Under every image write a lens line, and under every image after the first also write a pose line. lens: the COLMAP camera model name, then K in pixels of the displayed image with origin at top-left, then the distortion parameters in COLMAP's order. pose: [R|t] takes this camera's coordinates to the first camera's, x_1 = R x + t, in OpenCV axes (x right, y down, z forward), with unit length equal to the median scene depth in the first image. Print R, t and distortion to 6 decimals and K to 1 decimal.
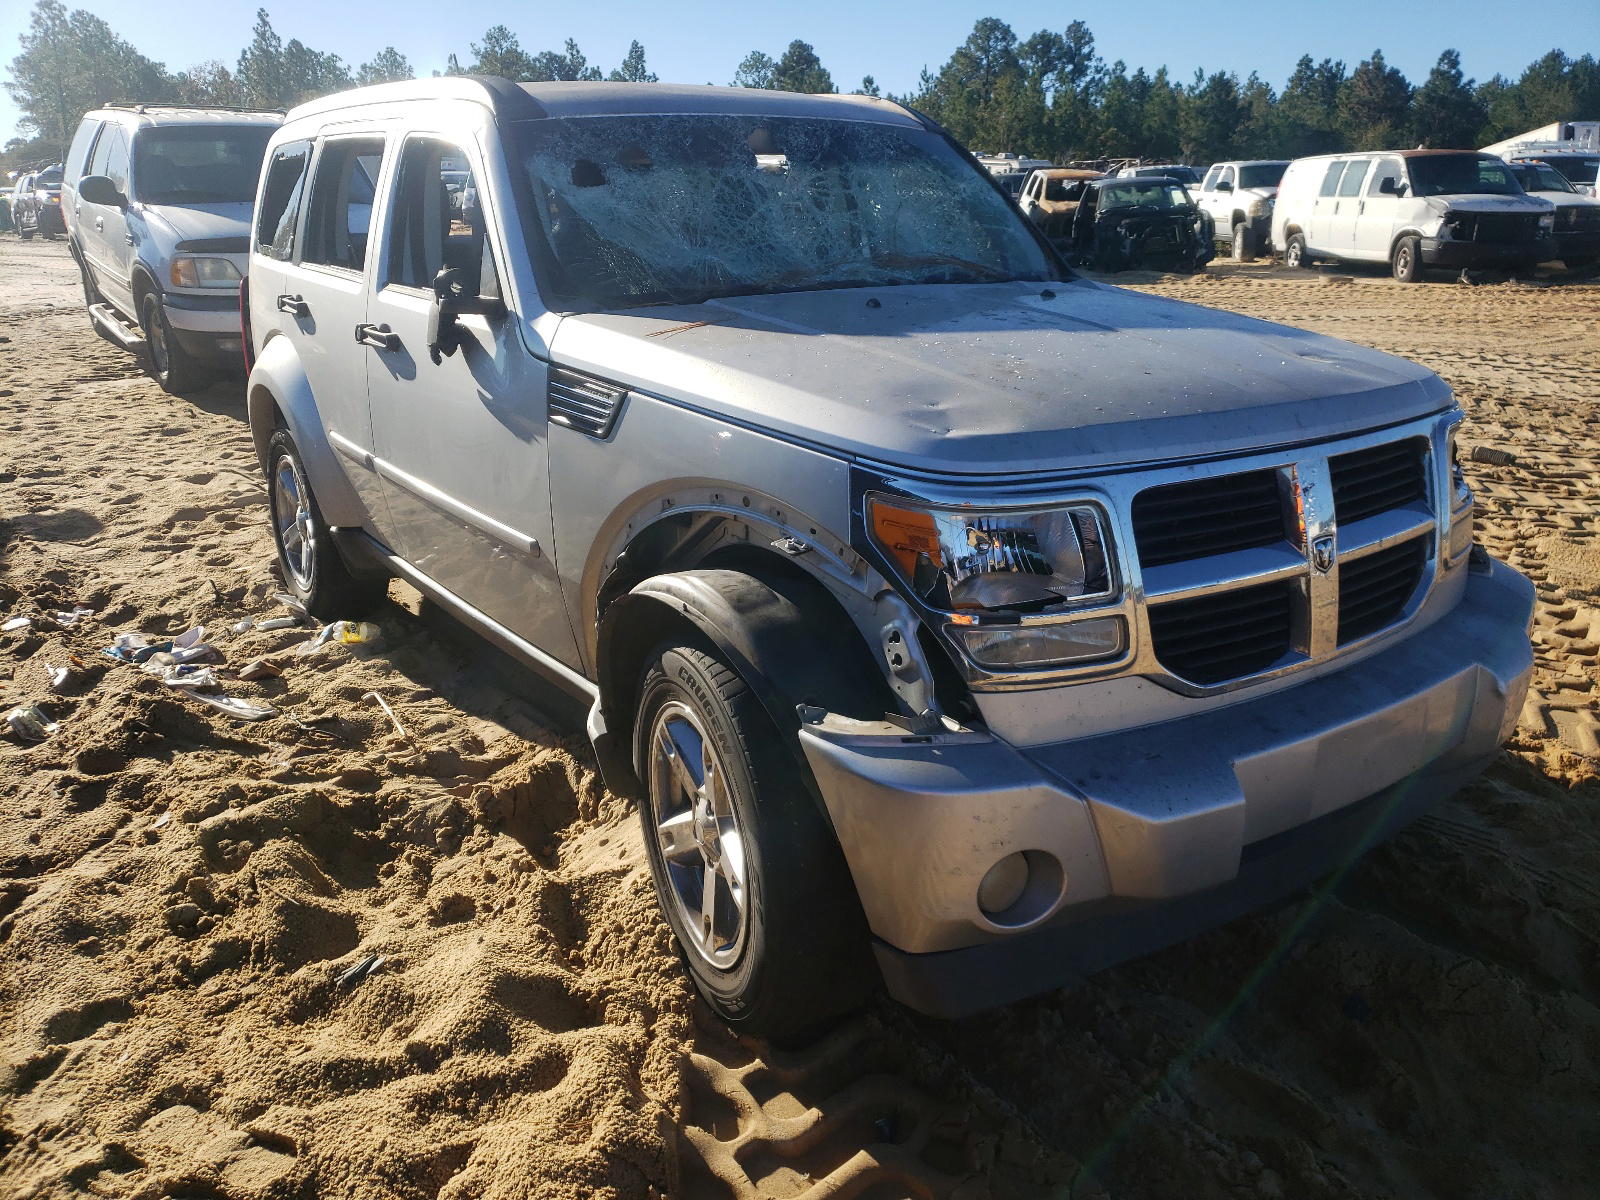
lens RADIAL K [[1219.0, 0, 798.1], [0, 1219.0, 592.3], [0, 0, 1]] dist [0.006725, 0.016011]
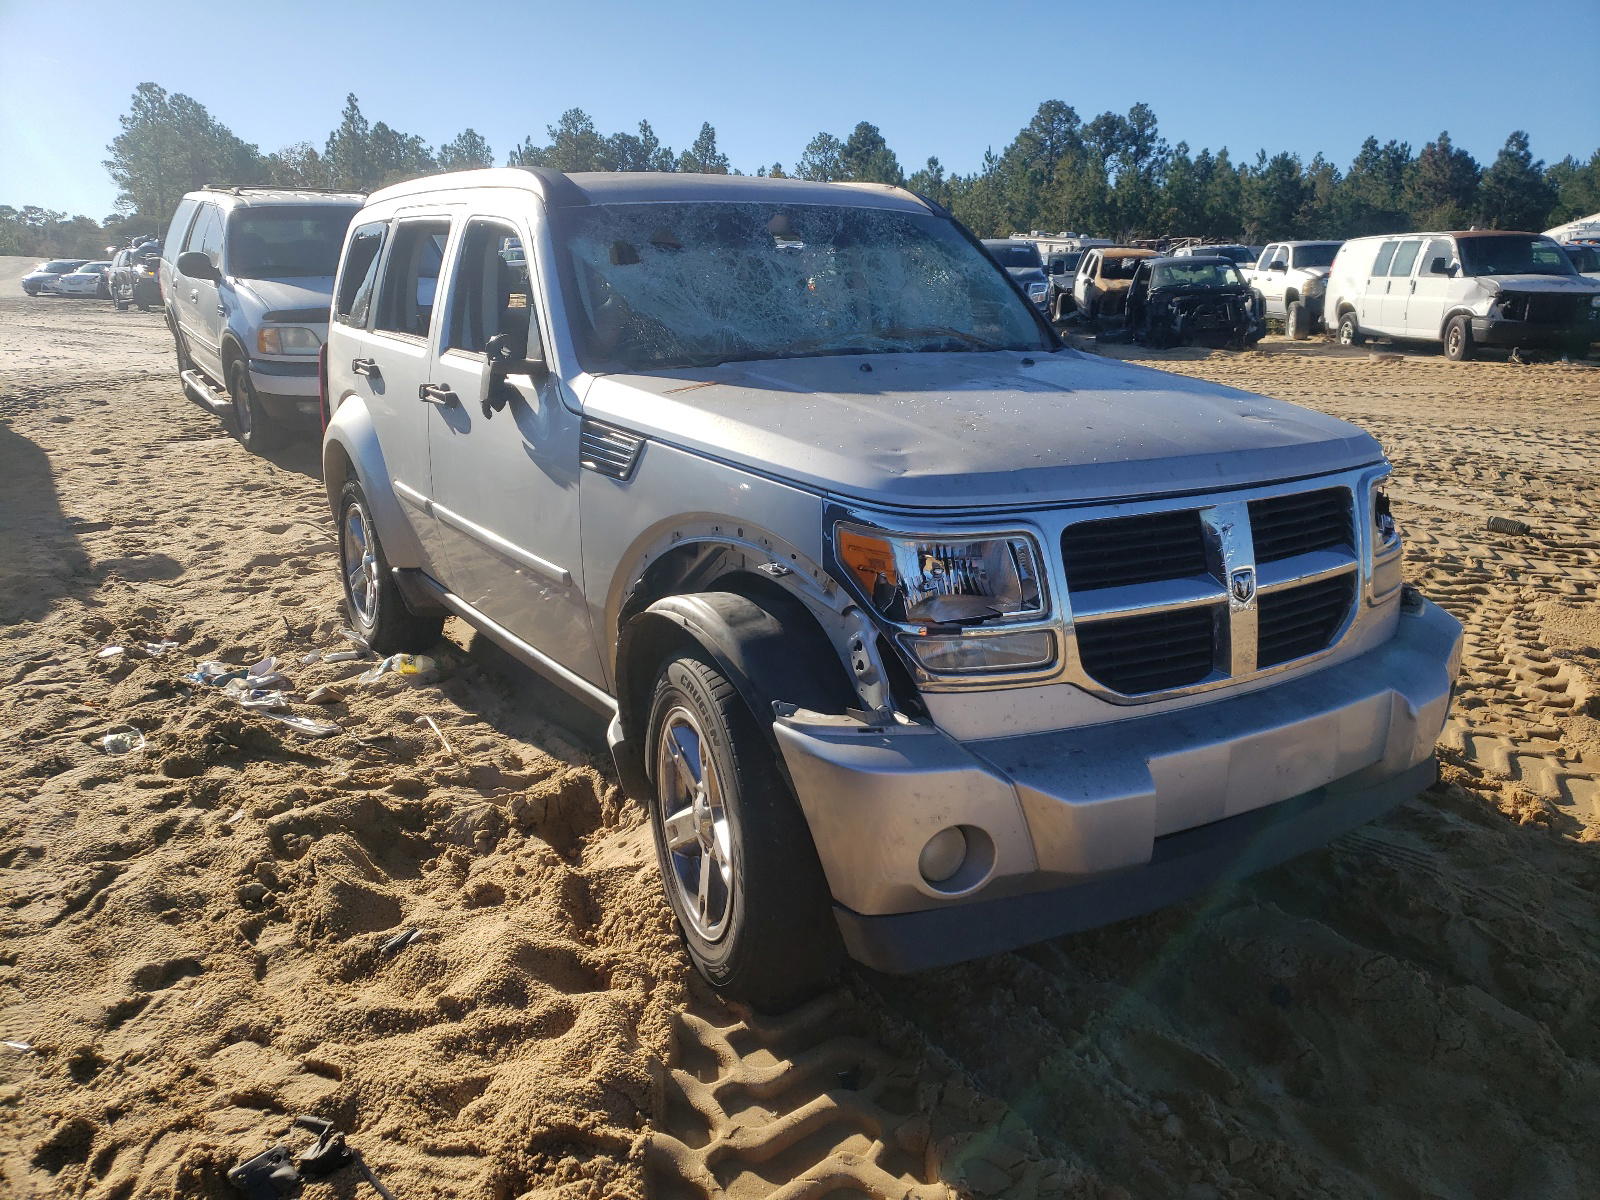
lens RADIAL K [[1219.0, 0, 803.1], [0, 1219.0, 608.9], [0, 0, 1]] dist [0.006725, 0.016011]
pose [[0.998857, 0.017614, -0.044441, 0.052301], [-0.019590, 0.998820, -0.044429, 0.036377], [0.043606, 0.045249, 0.998024, -0.116423]]
